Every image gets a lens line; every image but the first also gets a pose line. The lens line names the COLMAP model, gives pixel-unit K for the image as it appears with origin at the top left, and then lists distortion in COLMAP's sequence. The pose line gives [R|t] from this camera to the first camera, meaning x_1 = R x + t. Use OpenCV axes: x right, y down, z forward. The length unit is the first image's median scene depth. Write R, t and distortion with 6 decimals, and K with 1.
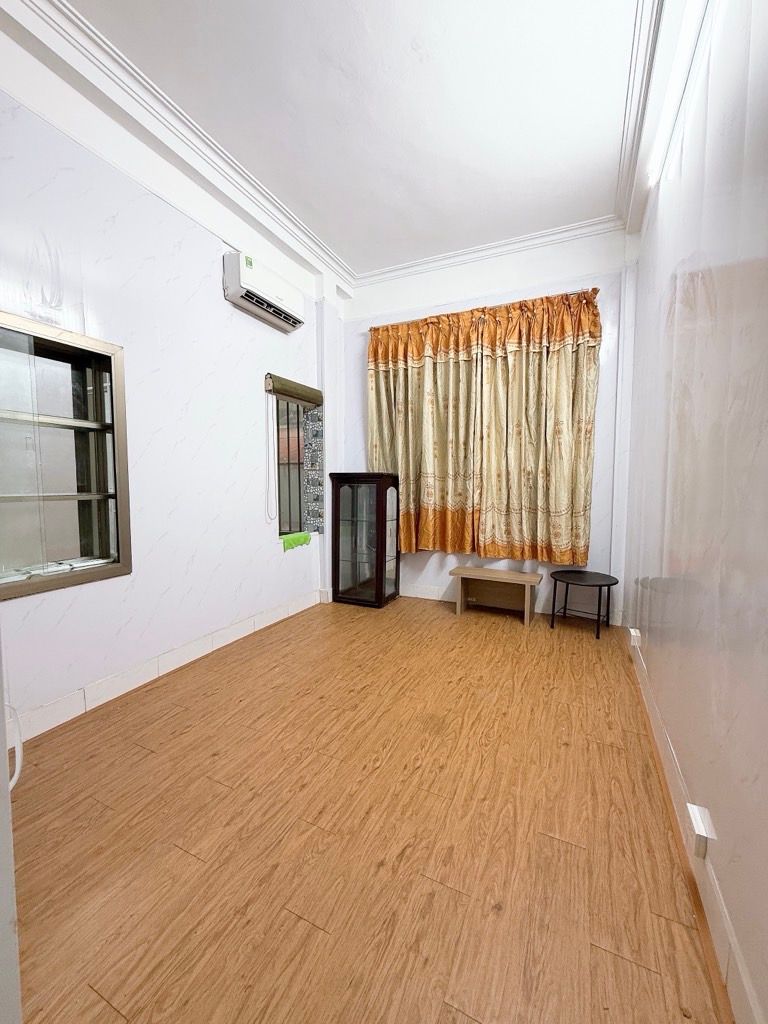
lens RADIAL K [[408.2, 0, 384.0], [0, 408.2, 512.0], [0, 0, 1]] dist [-0.000897, 0.000578]
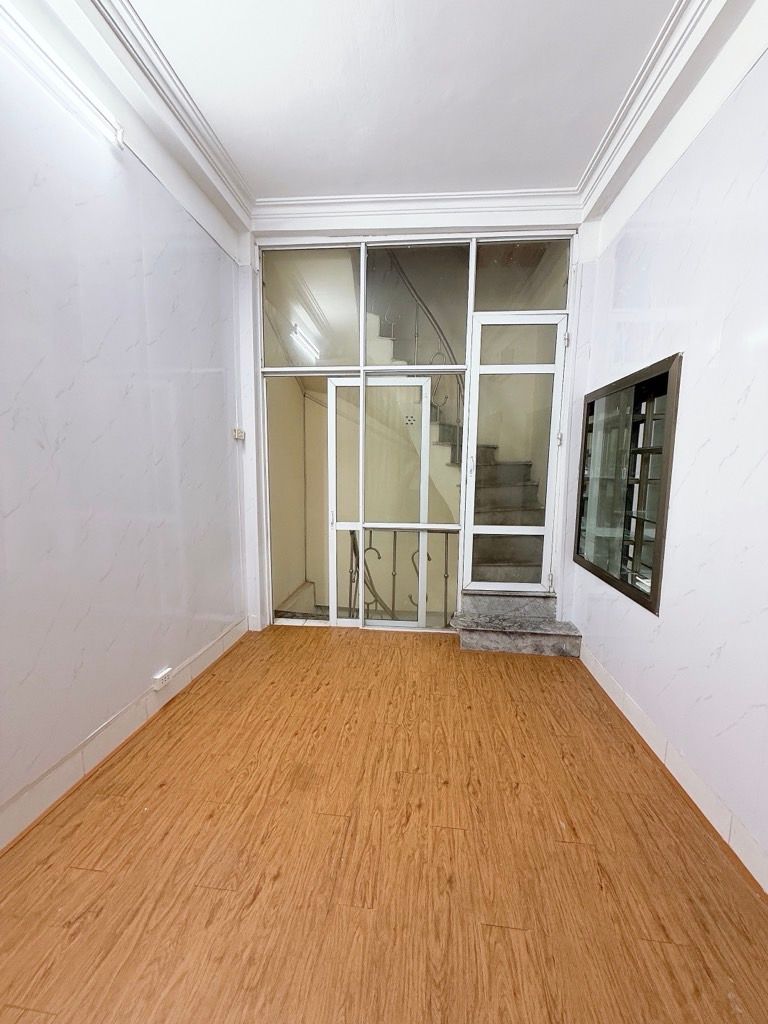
lens RADIAL K [[408.2, 0, 384.0], [0, 408.2, 512.0], [0, 0, 1]] dist [-0.000897, 0.000578]
pose [[-0.945616, 0.025691, -0.324269, 0.232192], [-0.036914, 0.981961, 0.185445, -0.234137], [0.323184, 0.187330, -0.927610, 1.797000]]
